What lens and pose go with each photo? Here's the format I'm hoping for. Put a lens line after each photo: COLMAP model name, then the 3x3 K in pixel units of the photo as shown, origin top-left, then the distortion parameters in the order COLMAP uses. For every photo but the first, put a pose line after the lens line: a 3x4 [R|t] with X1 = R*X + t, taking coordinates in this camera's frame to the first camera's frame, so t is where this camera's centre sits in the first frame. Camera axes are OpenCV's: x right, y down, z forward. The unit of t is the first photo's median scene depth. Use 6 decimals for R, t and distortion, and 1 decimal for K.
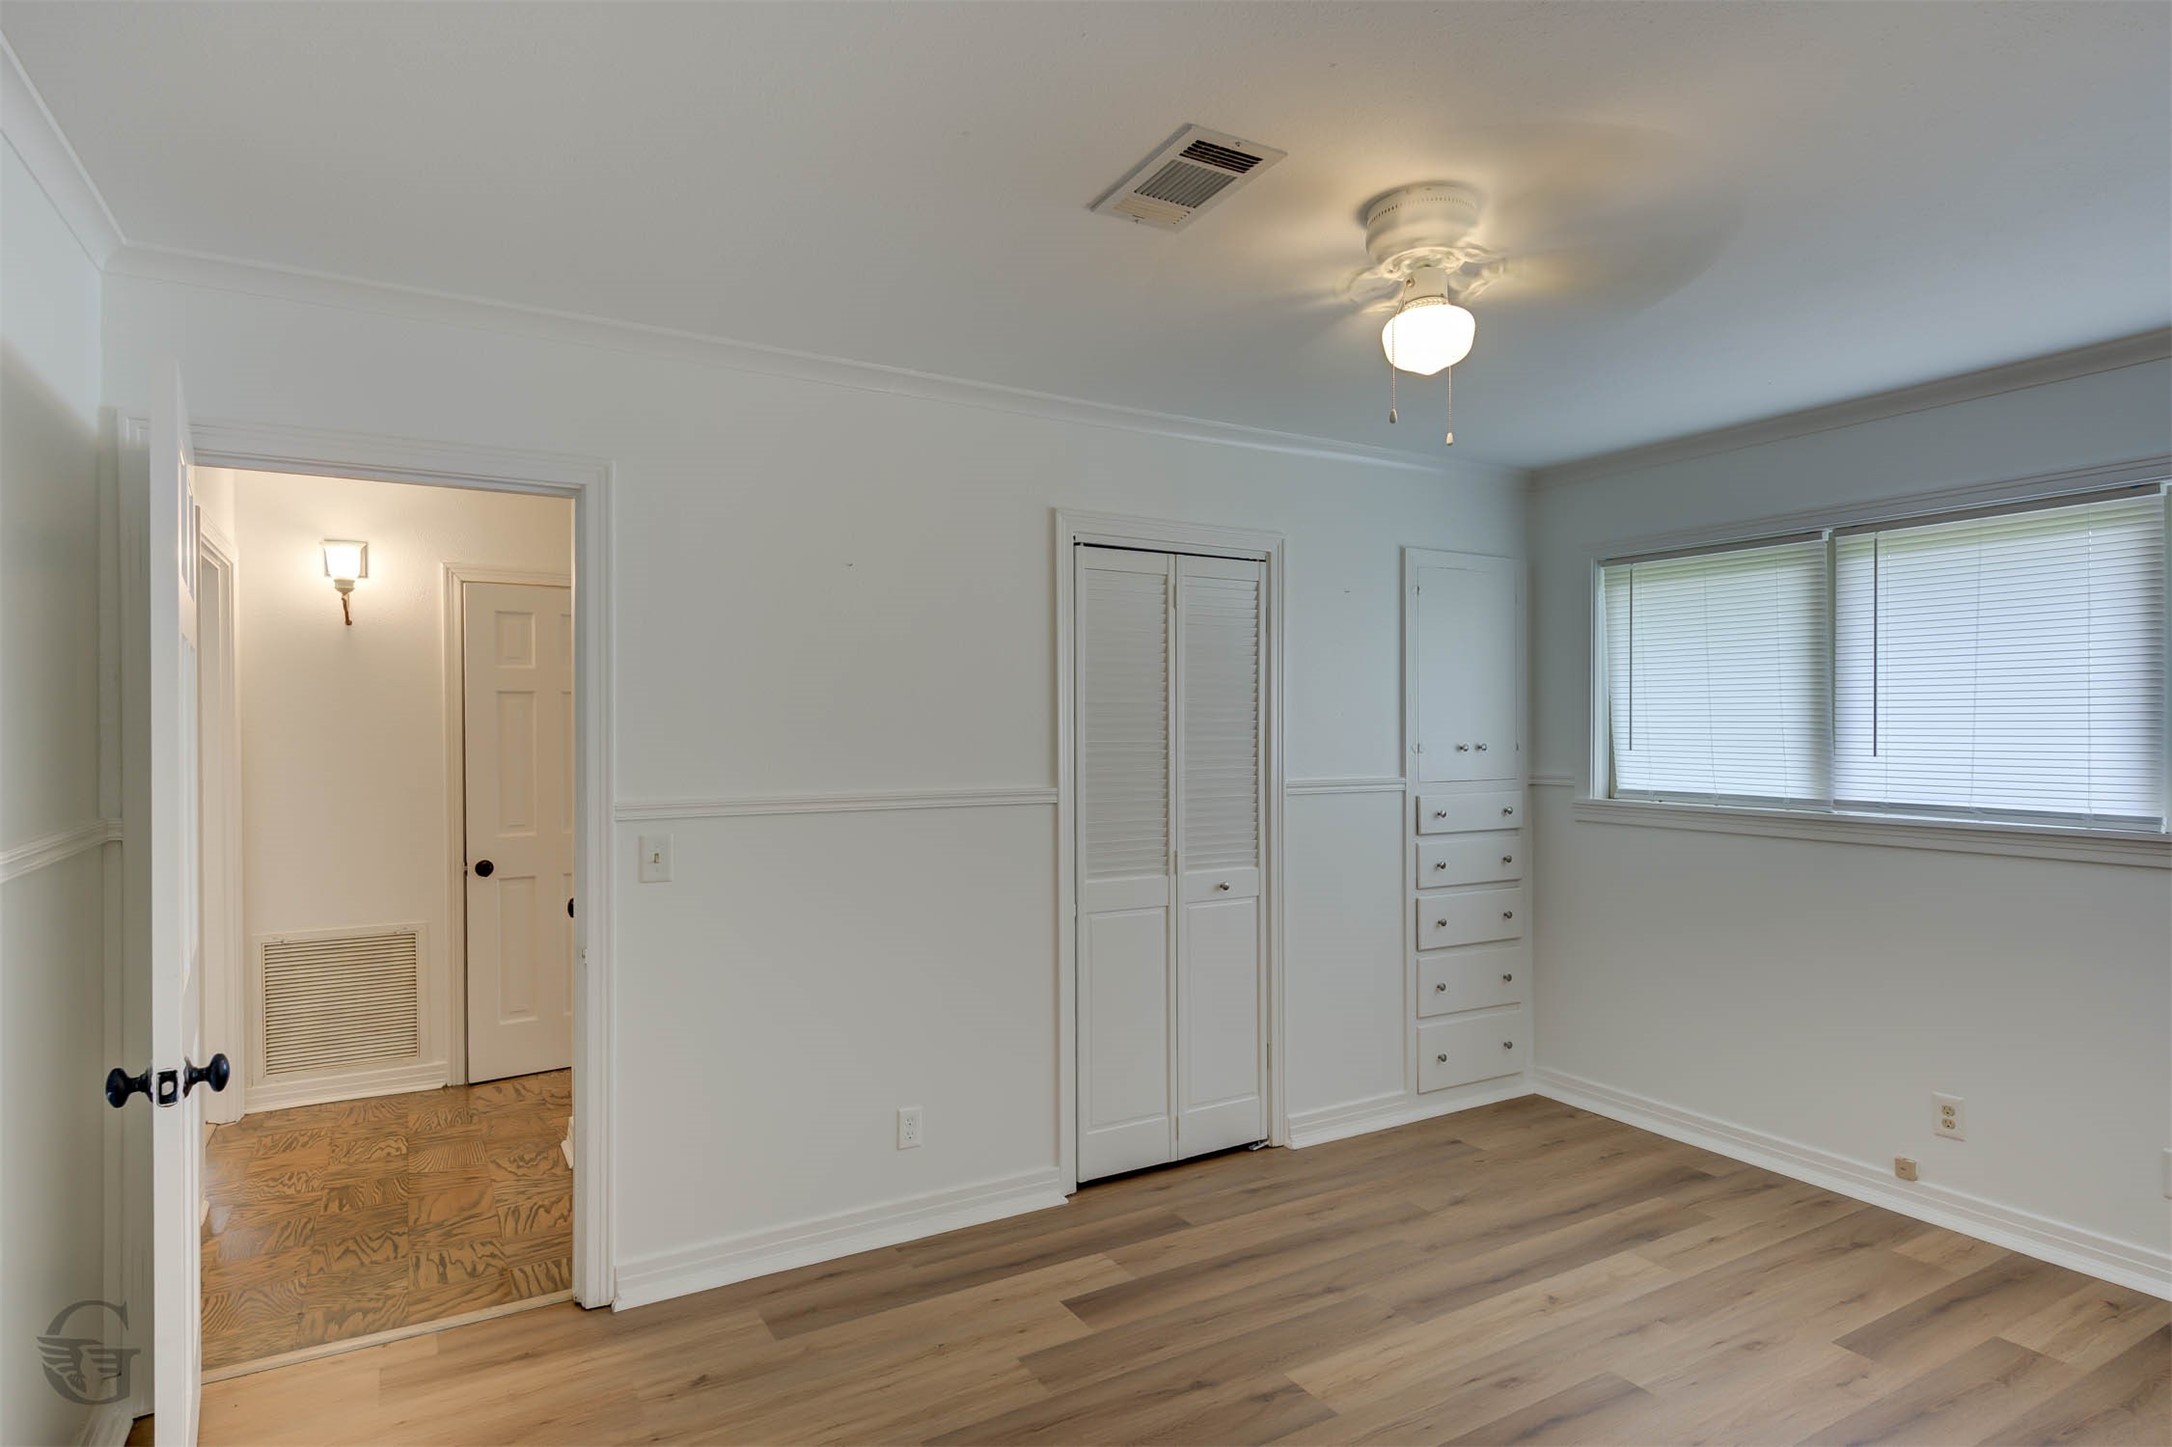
lens RADIAL K [[1147.4, 0, 1086.0], [0, 1147.4, 723.5], [0, 0, 1]] dist [0.004945, 0.000045]
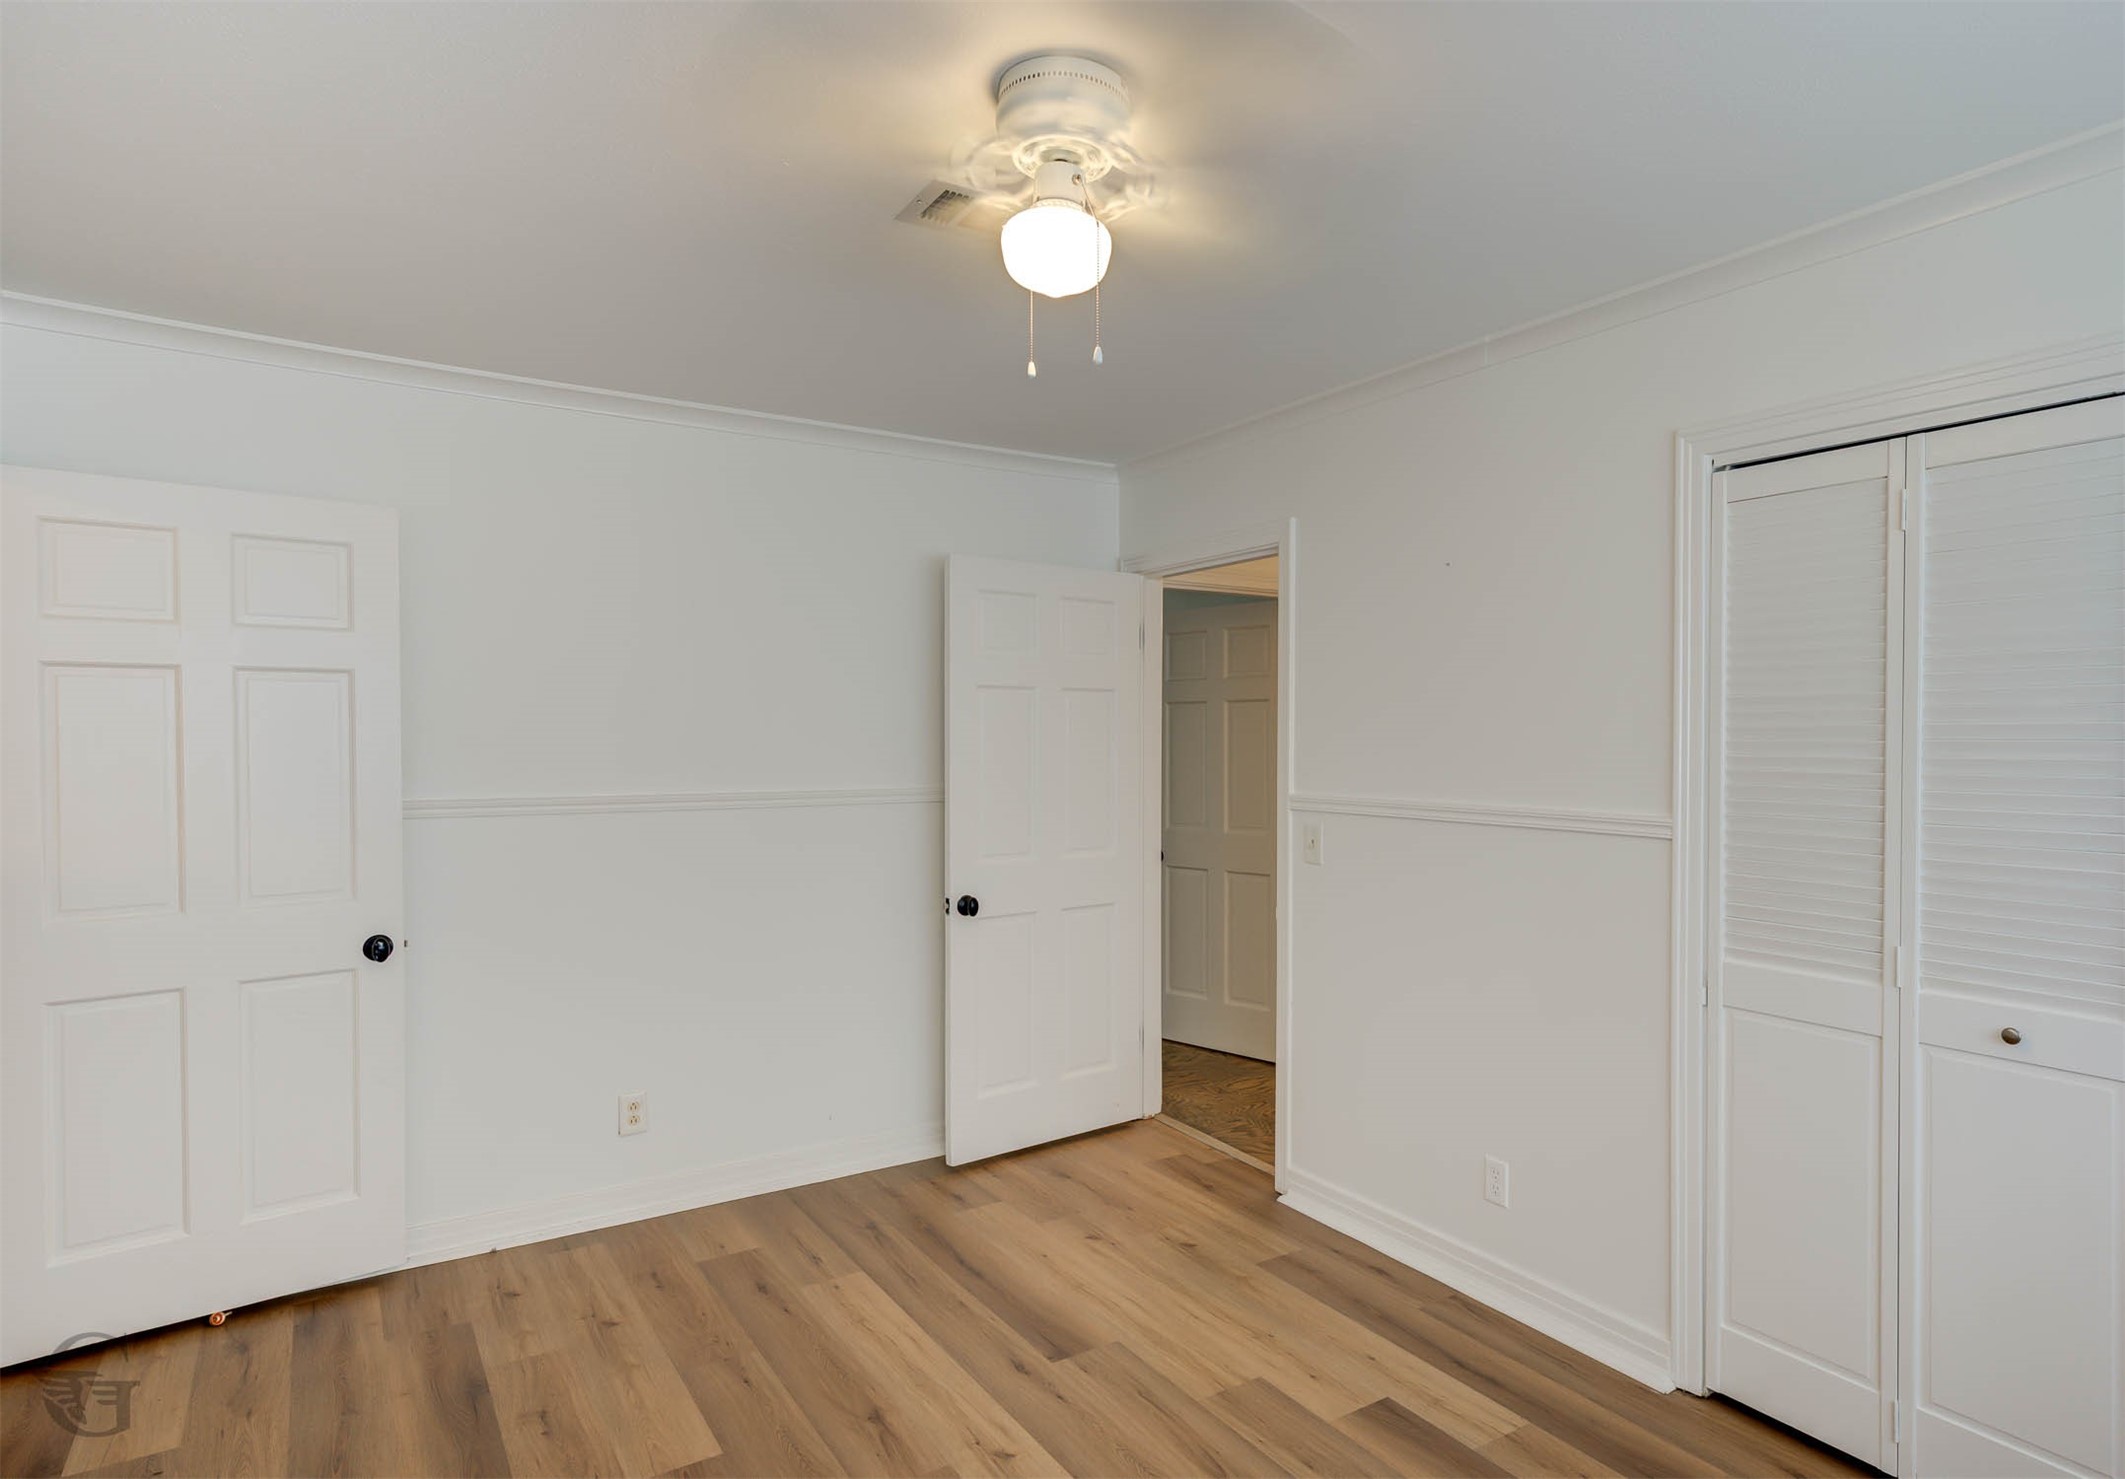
lens RADIAL K [[1104.4, 0, 1062.5], [0, 1104.4, 739.5], [0, 0, 1]] dist [-0.003818, -0.000211]
pose [[0.069545, 0.005408, -0.997564, 0.727527], [-0.000253, 0.999985, 0.005404, 0.003470], [0.997579, -0.000124, 0.069545, 0.646843]]
